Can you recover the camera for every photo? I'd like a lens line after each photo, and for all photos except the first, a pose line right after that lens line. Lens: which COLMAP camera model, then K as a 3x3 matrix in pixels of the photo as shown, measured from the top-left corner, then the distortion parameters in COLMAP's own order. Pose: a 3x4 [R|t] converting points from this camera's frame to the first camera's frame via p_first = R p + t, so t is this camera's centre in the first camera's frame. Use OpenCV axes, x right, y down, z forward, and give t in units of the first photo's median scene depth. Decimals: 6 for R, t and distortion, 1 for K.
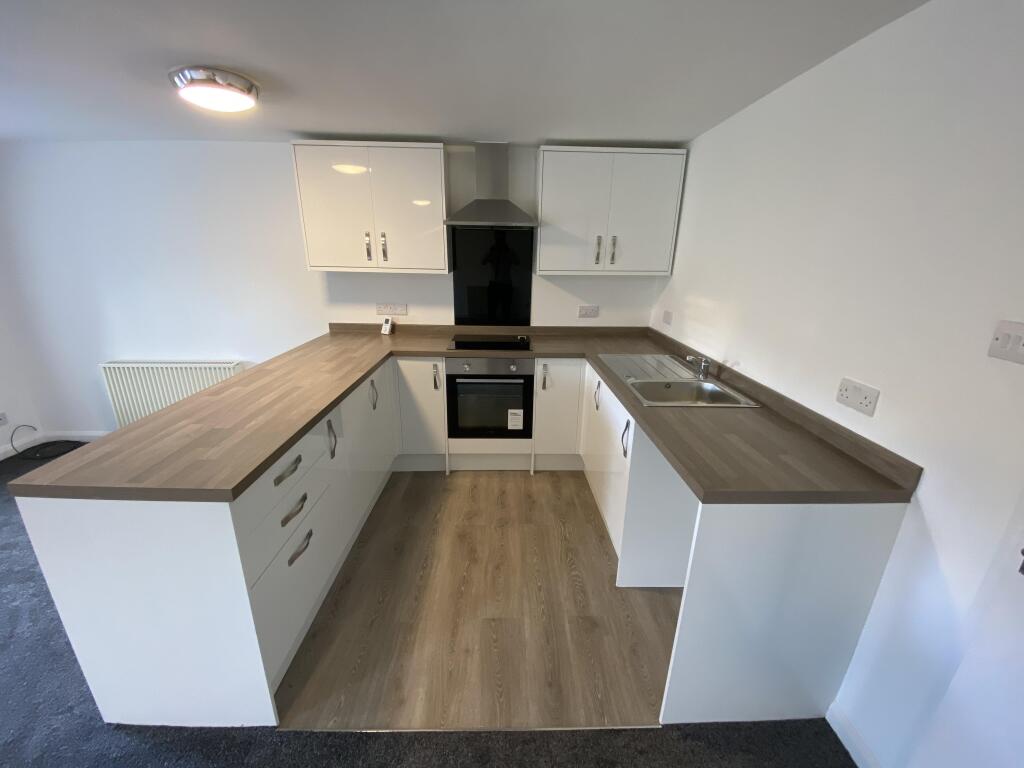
lens RADIAL K [[421.8, 0, 514.3], [0, 421.8, 391.4], [0, 0, 1]] dist [0.033124, -0.031967]
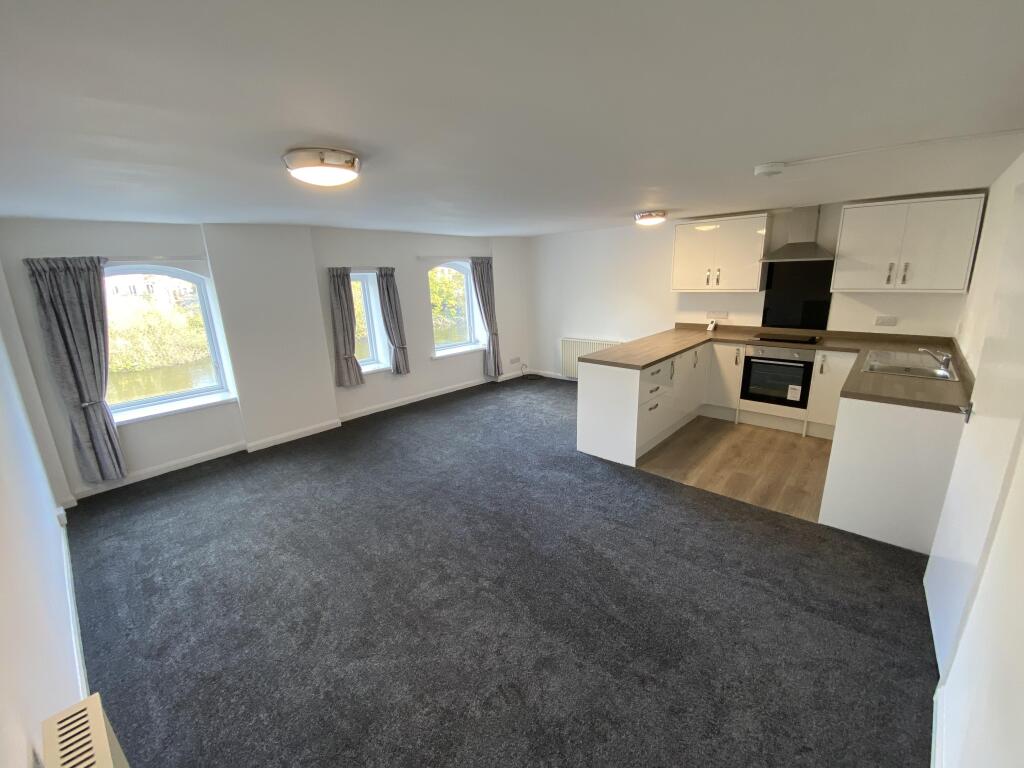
lens RADIAL K [[421.8, 0, 514.3], [0, 421.8, 391.4], [0, 0, 1]] dist [0.033124, -0.031967]
pose [[0.739137, 0.142242, -0.658364, 0.254835], [-0.162885, 0.986183, 0.030200, 0.176072], [0.653563, 0.084915, 0.752094, -0.714372]]
